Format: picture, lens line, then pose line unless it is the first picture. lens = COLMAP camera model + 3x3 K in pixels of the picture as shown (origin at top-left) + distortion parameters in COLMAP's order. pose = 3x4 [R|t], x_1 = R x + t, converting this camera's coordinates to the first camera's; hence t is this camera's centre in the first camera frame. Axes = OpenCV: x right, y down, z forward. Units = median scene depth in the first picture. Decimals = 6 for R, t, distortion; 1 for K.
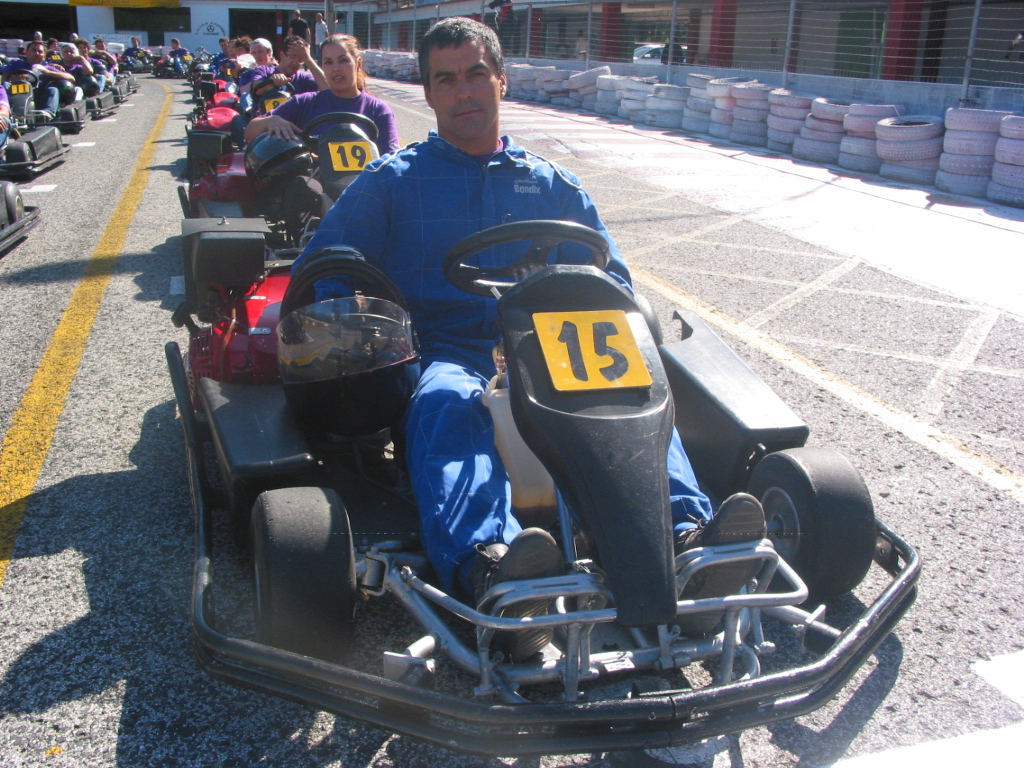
lens RADIAL K [[1027.6, 0, 515.1], [0, 1027.6, 388.4], [0, 0, 1]] dist [-0.184211, 0.209444]
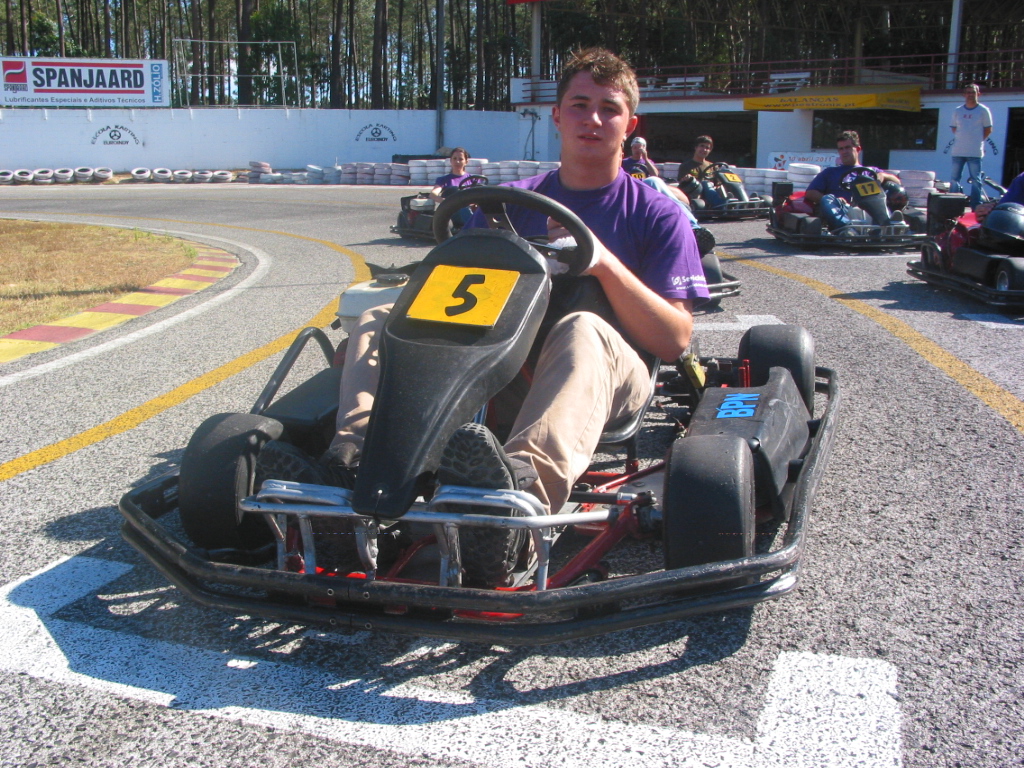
lens RADIAL K [[1027.6, 0, 515.1], [0, 1027.6, 388.4], [0, 0, 1]] dist [-0.184211, 0.209444]
pose [[0.794761, 0.092883, -0.599773, -0.701507], [-0.166373, 0.983707, -0.068121, -0.611844], [0.583674, 0.153926, 0.797265, 1.812518]]
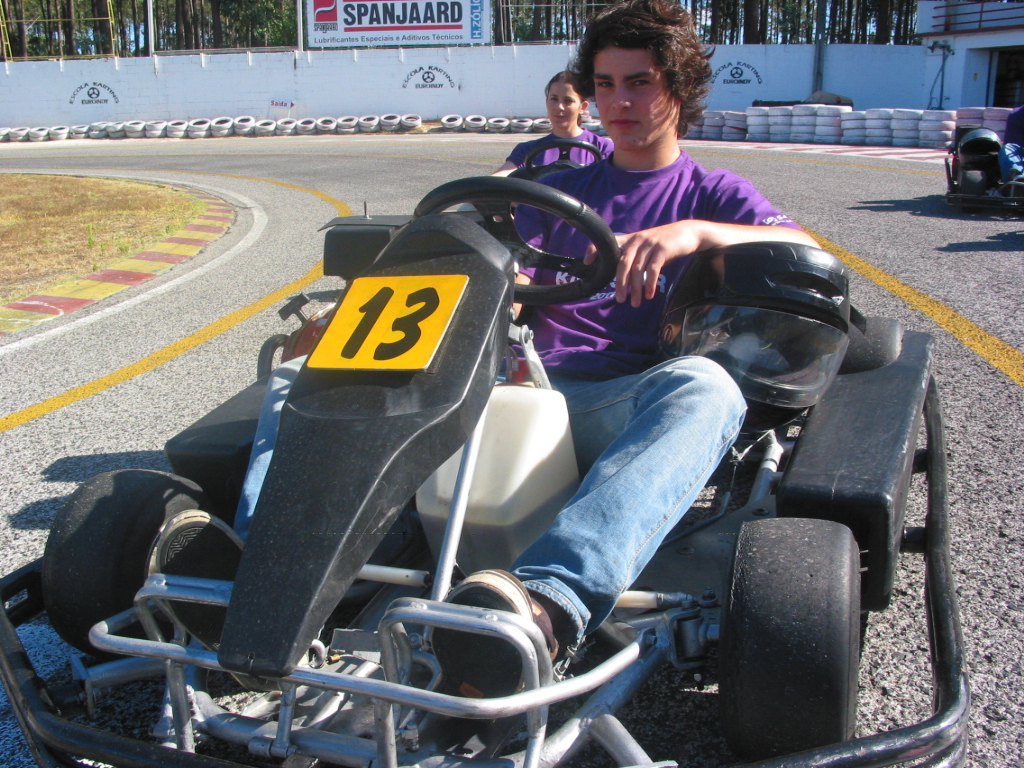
lens RADIAL K [[1027.6, 0, 515.1], [0, 1027.6, 388.4], [0, 0, 1]] dist [-0.184211, 0.209444]
pose [[0.492552, 0.182688, -0.850892, -1.003516], [-0.248591, 0.966517, 0.063612, -0.801634], [0.834024, 0.180192, 0.521474, 2.336995]]
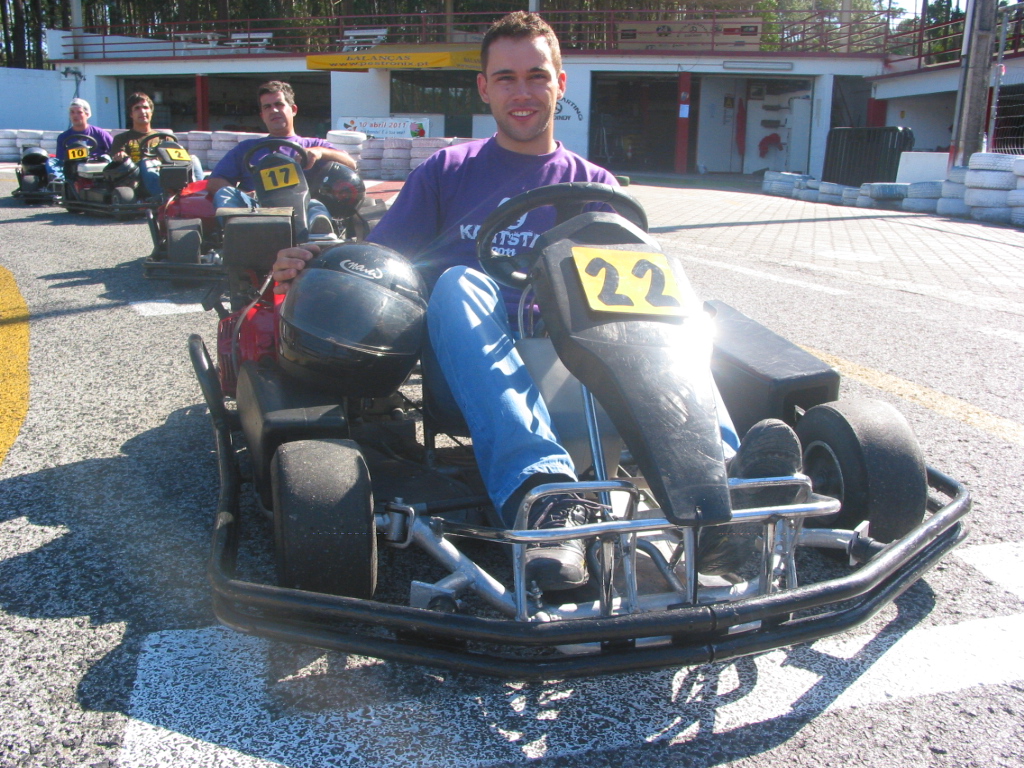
lens RADIAL K [[1027.6, 0, 515.1], [0, 1027.6, 388.4], [0, 0, 1]] dist [-0.184211, 0.209444]
pose [[0.957476, 0.049539, -0.284227, -0.726714], [-0.075005, 0.994016, -0.079418, -0.733340], [0.278592, 0.097359, 0.955462, 2.153280]]
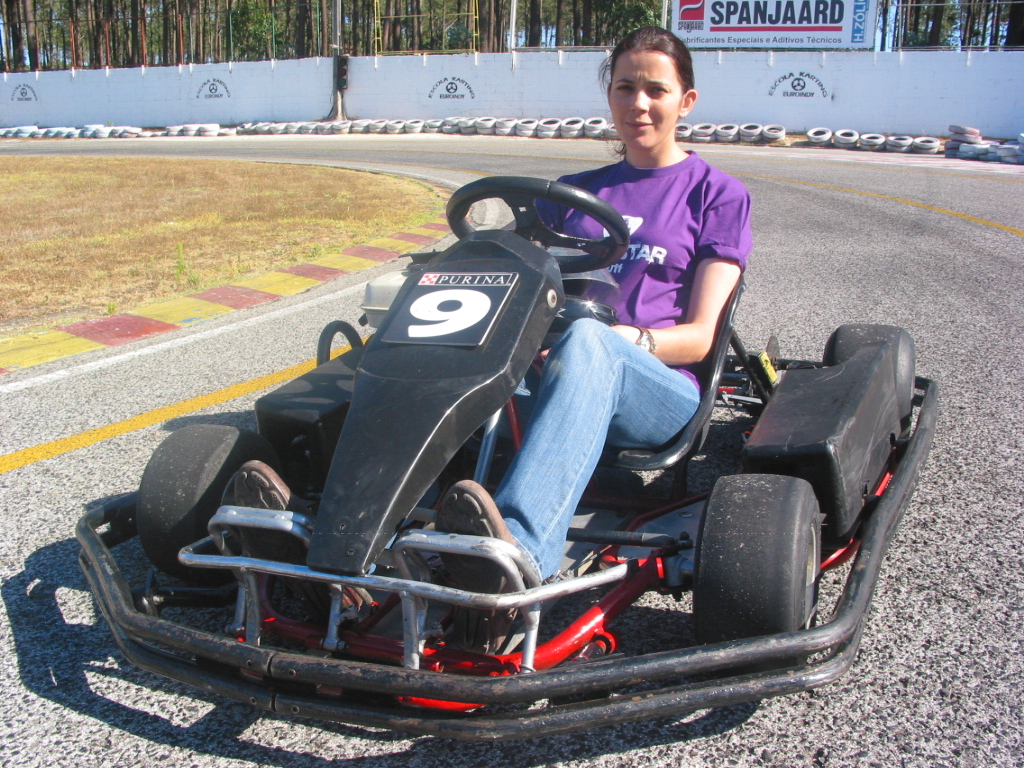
lens RADIAL K [[1027.6, 0, 515.1], [0, 1027.6, 388.4], [0, 0, 1]] dist [-0.184211, 0.209444]
pose [[0.131036, 0.216482, -0.967453, -1.174280], [-0.324761, 0.931394, 0.164426, -0.870875], [0.936675, 0.292645, 0.192351, 2.515574]]
